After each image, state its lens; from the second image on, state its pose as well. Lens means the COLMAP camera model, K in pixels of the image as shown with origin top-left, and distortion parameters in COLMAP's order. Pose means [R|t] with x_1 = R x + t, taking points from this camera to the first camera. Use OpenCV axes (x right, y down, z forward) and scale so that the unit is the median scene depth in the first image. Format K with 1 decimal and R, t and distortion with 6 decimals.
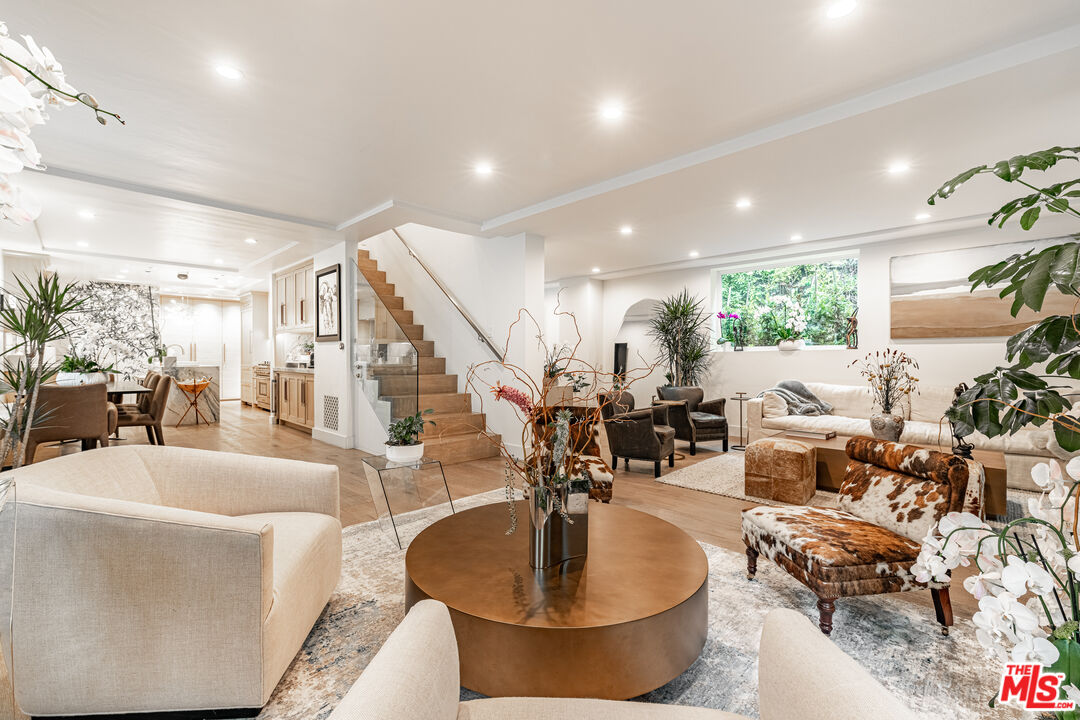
lens RADIAL K [[465.9, 0, 541.3], [0, 465.9, 359.6], [0, 0, 1]] dist [0.000617, 0.000205]
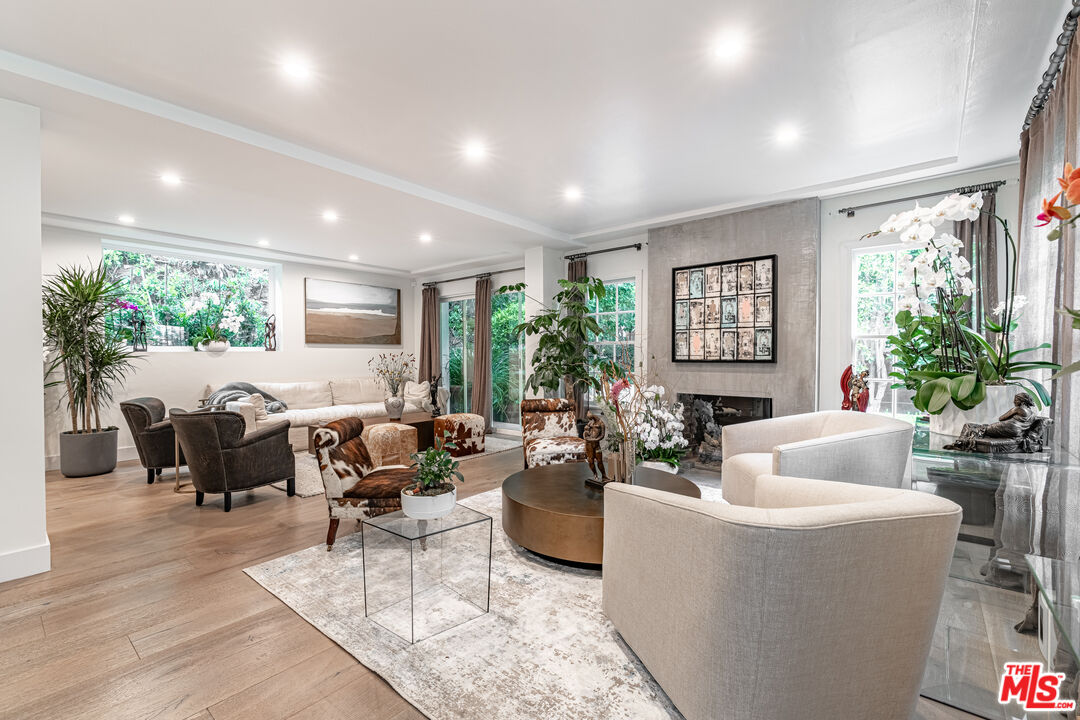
lens RADIAL K [[465.9, 0, 522.6], [0, 465.9, 357.9], [0, 0, 1]] dist [0.000617, 0.000205]
pose [[-0.058800, -0.011444, 0.998204, -0.639675], [0.011279, 0.999863, 0.012128, -0.016447], [-0.998206, 0.011972, -0.058663, 0.585898]]
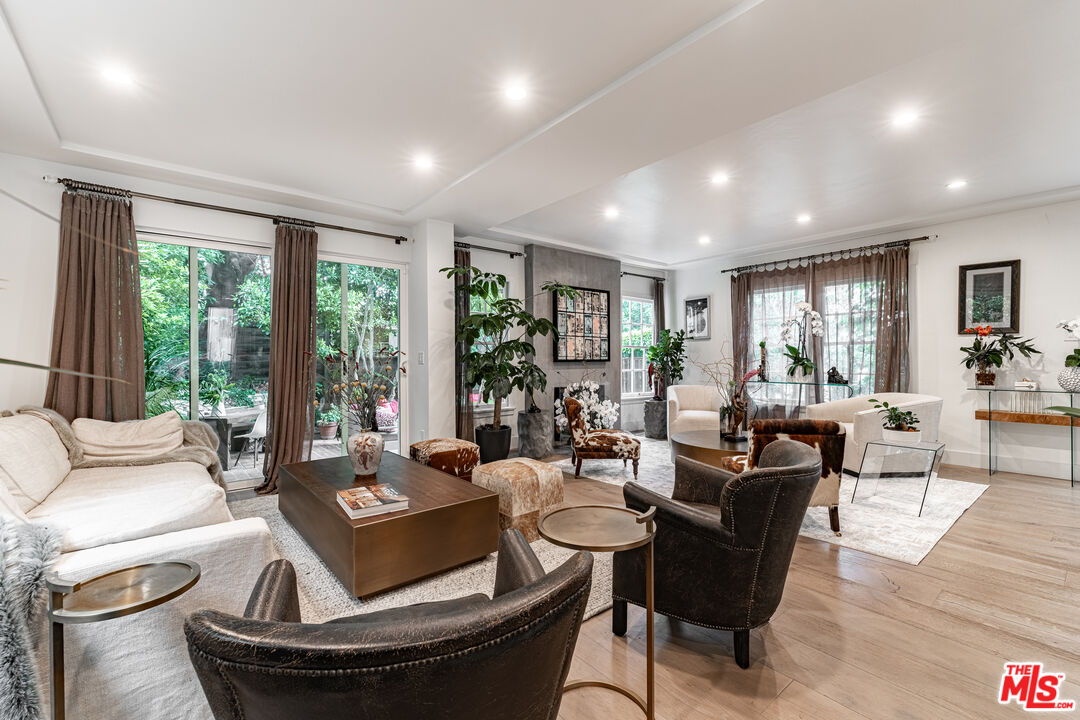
lens RADIAL K [[465.9, 0, 529.9], [0, 465.9, 358.7], [0, 0, 1]] dist [0.000617, 0.000205]
pose [[-0.993317, 0.002473, 0.115392, 0.341607], [0.002771, 0.999993, 0.002418, -0.001787], [-0.115385, 0.002721, -0.993317, 1.482496]]
